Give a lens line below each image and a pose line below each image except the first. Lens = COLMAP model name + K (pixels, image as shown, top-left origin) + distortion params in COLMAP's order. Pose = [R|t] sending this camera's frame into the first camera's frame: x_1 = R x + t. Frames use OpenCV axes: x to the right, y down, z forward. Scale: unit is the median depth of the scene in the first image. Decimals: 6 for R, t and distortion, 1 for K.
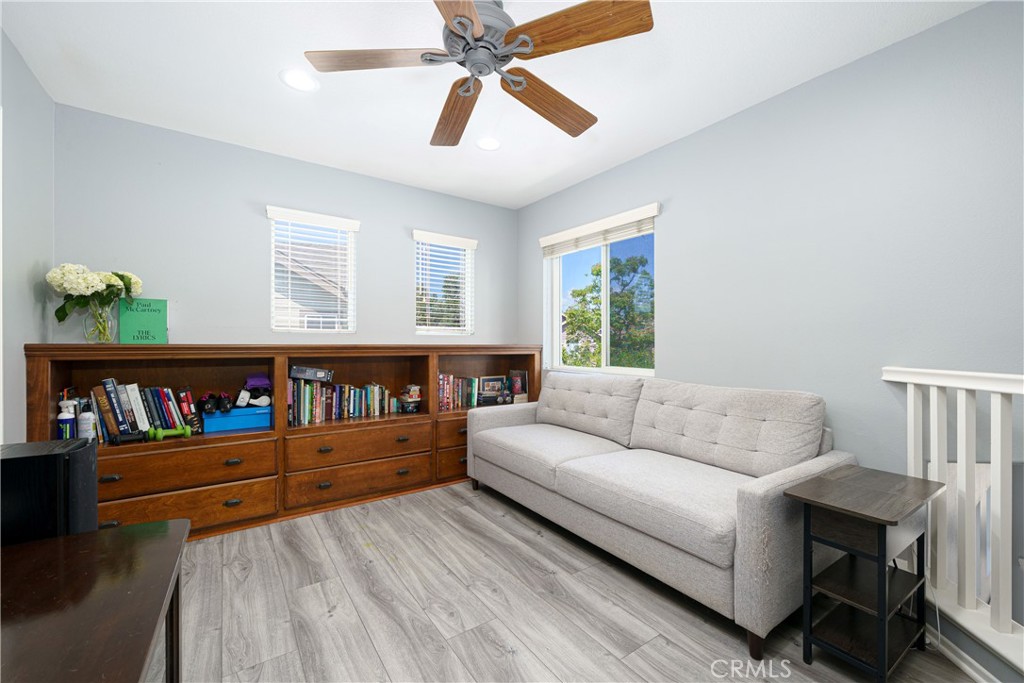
lens RADIAL K [[419.2, 0, 510.0], [0, 419.2, 342.5], [0, 0, 1]] dist [0.003231, 0.000223]
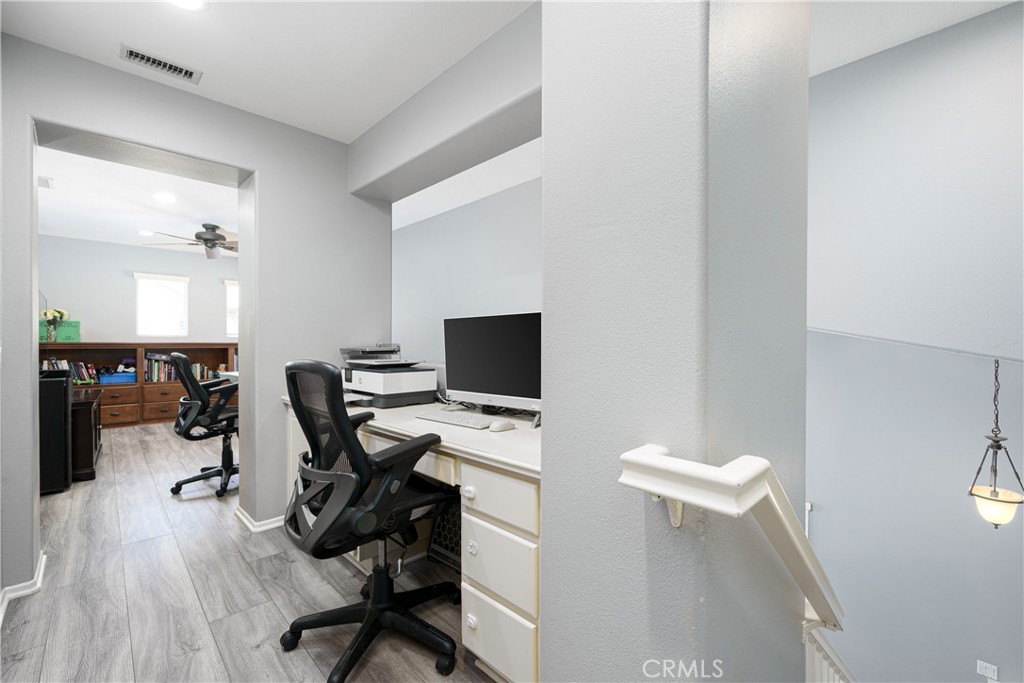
lens RADIAL K [[456.3, 0, 512.8], [0, 456.3, 343.5], [0, 0, 1]] dist [0.016113, -0.000095]
pose [[0.991119, -0.002110, 0.132961, 0.990853], [0.001942, 0.999997, 0.001396, 0.010880], [-0.132964, -0.001125, 0.991120, -1.531733]]
